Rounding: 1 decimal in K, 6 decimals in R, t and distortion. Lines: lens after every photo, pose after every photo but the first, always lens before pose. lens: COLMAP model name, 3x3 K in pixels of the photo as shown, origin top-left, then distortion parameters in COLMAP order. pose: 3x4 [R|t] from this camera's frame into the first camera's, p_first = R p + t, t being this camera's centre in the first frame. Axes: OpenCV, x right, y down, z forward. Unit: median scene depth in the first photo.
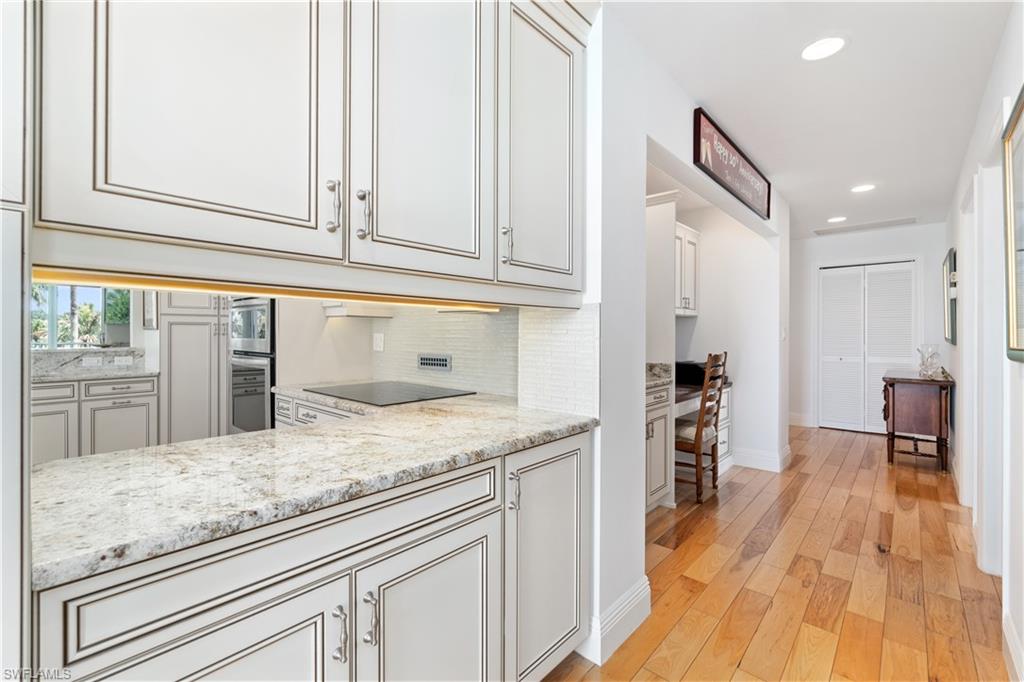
lens RADIAL K [[443.3, 0, 512.4], [0, 443.3, 336.5], [0, 0, 1]] dist [-0.006680, 0.000546]
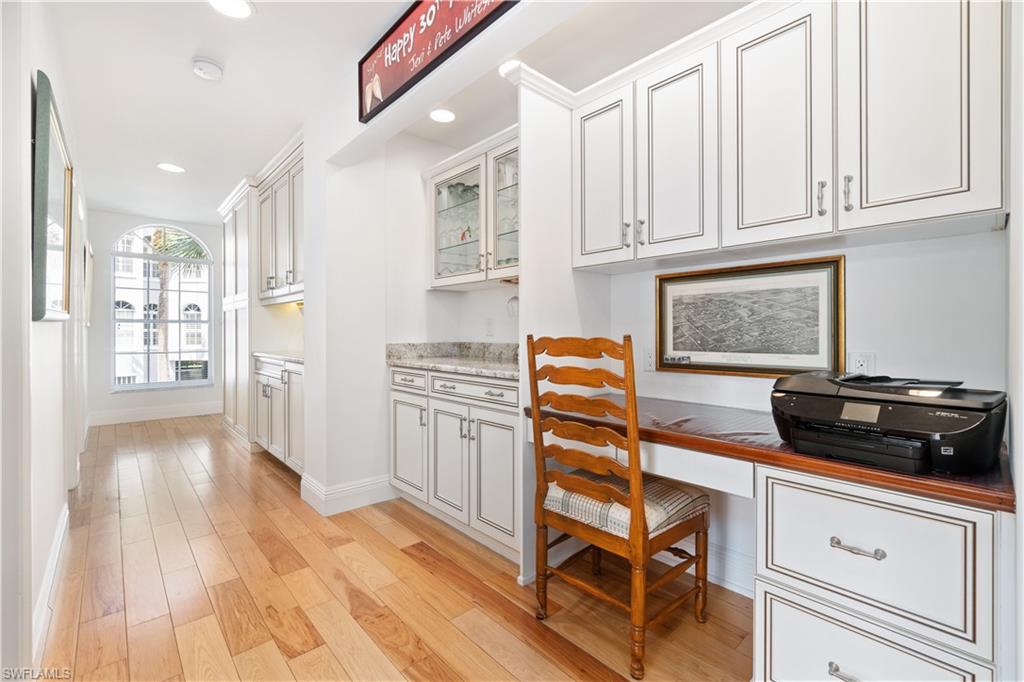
lens RADIAL K [[443.3, 0, 512.7], [0, 443.3, 336.7], [0, 0, 1]] dist [-0.006680, 0.000546]
pose [[-0.099883, 0.006308, -0.994979, 1.349297], [0.001574, 0.999980, 0.006182, 0.053190], [0.994998, -0.000948, -0.099891, 1.443668]]
